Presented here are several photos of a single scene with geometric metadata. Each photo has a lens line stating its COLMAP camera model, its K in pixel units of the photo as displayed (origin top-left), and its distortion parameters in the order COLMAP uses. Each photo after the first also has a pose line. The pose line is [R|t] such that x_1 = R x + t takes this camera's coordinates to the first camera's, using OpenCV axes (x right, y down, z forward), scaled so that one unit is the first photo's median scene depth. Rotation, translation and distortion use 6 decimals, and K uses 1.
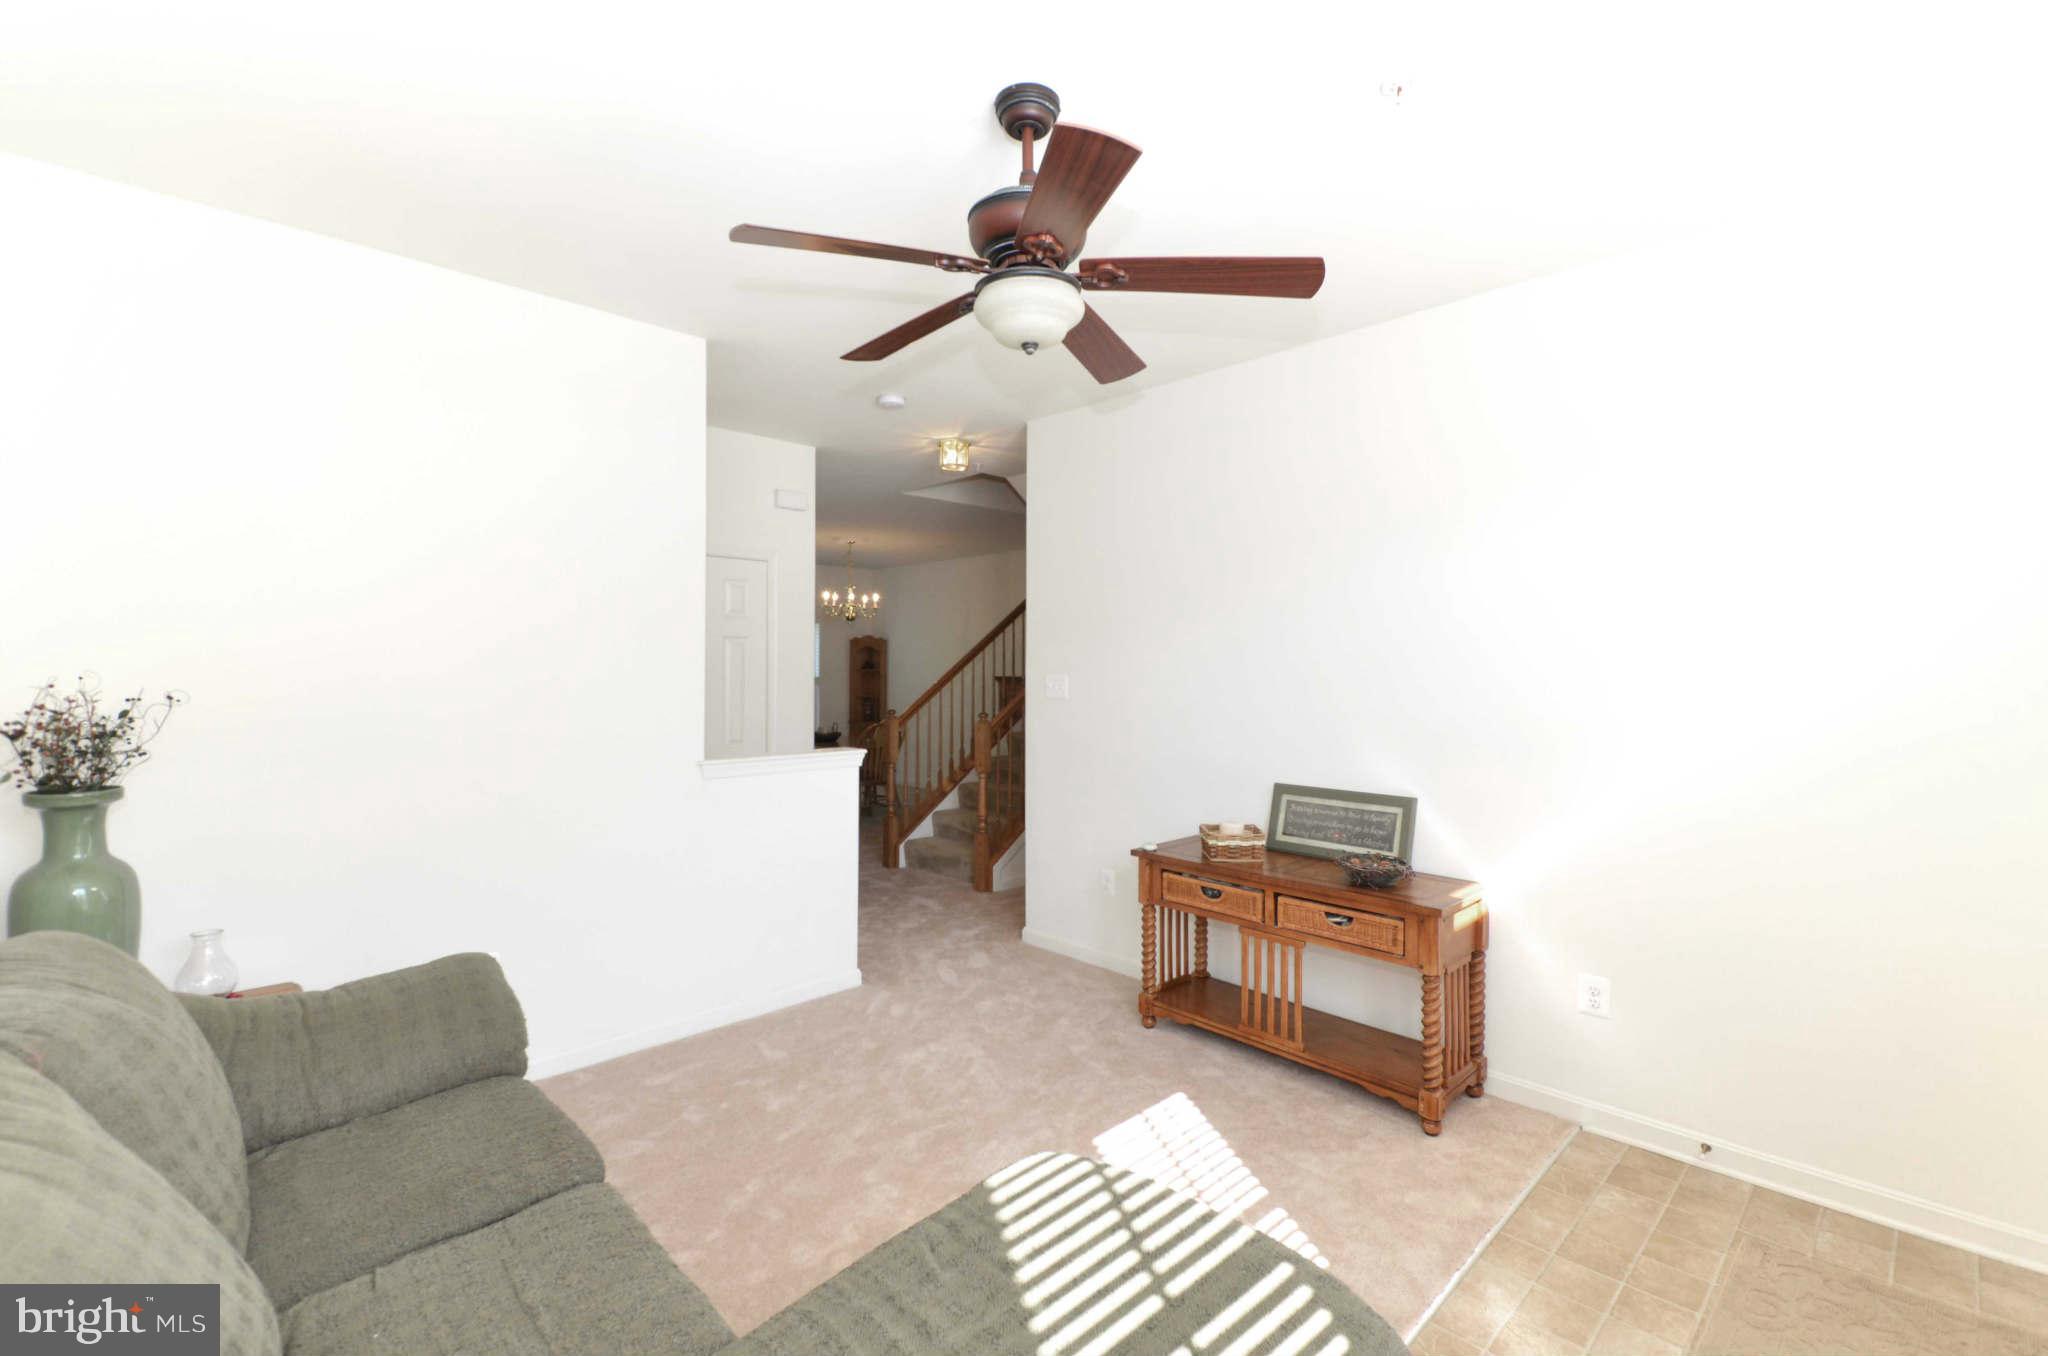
lens RADIAL K [[925.0, 0, 1032.1], [0, 925.0, 675.3], [0, 0, 1]] dist [0.014319, -0.015538]
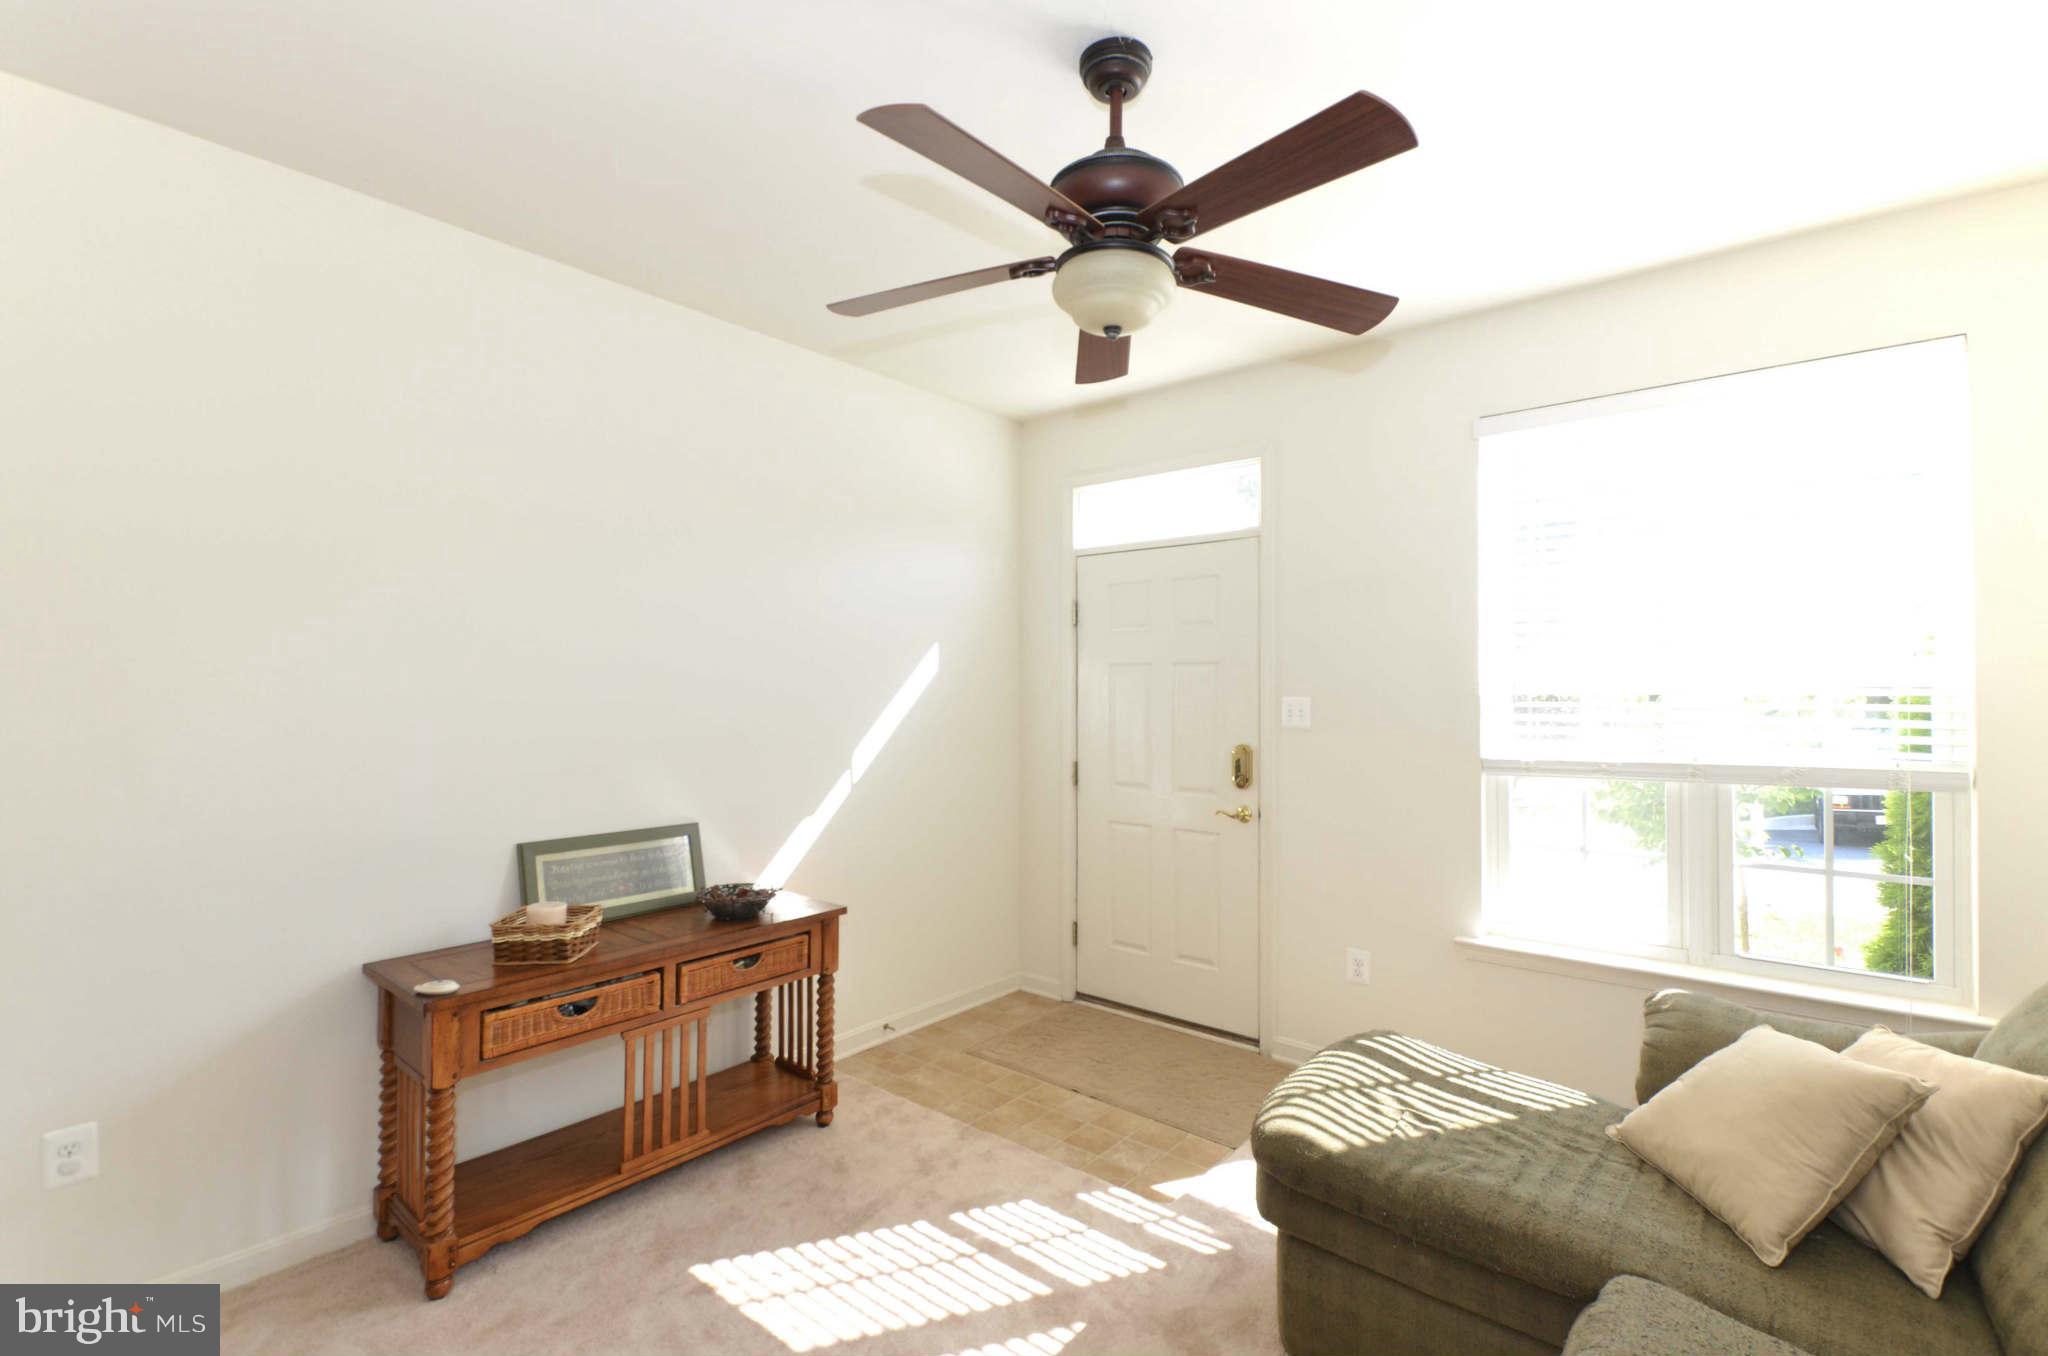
lens RADIAL K [[925.0, 0, 1032.1], [0, 925.0, 675.3], [0, 0, 1]] dist [0.014319, -0.015538]
pose [[-0.153571, 0.015401, 0.988018, -0.618036], [0.000266, 0.999879, -0.015545, -0.003677], [-0.988138, -0.002125, -0.153556, 0.865839]]
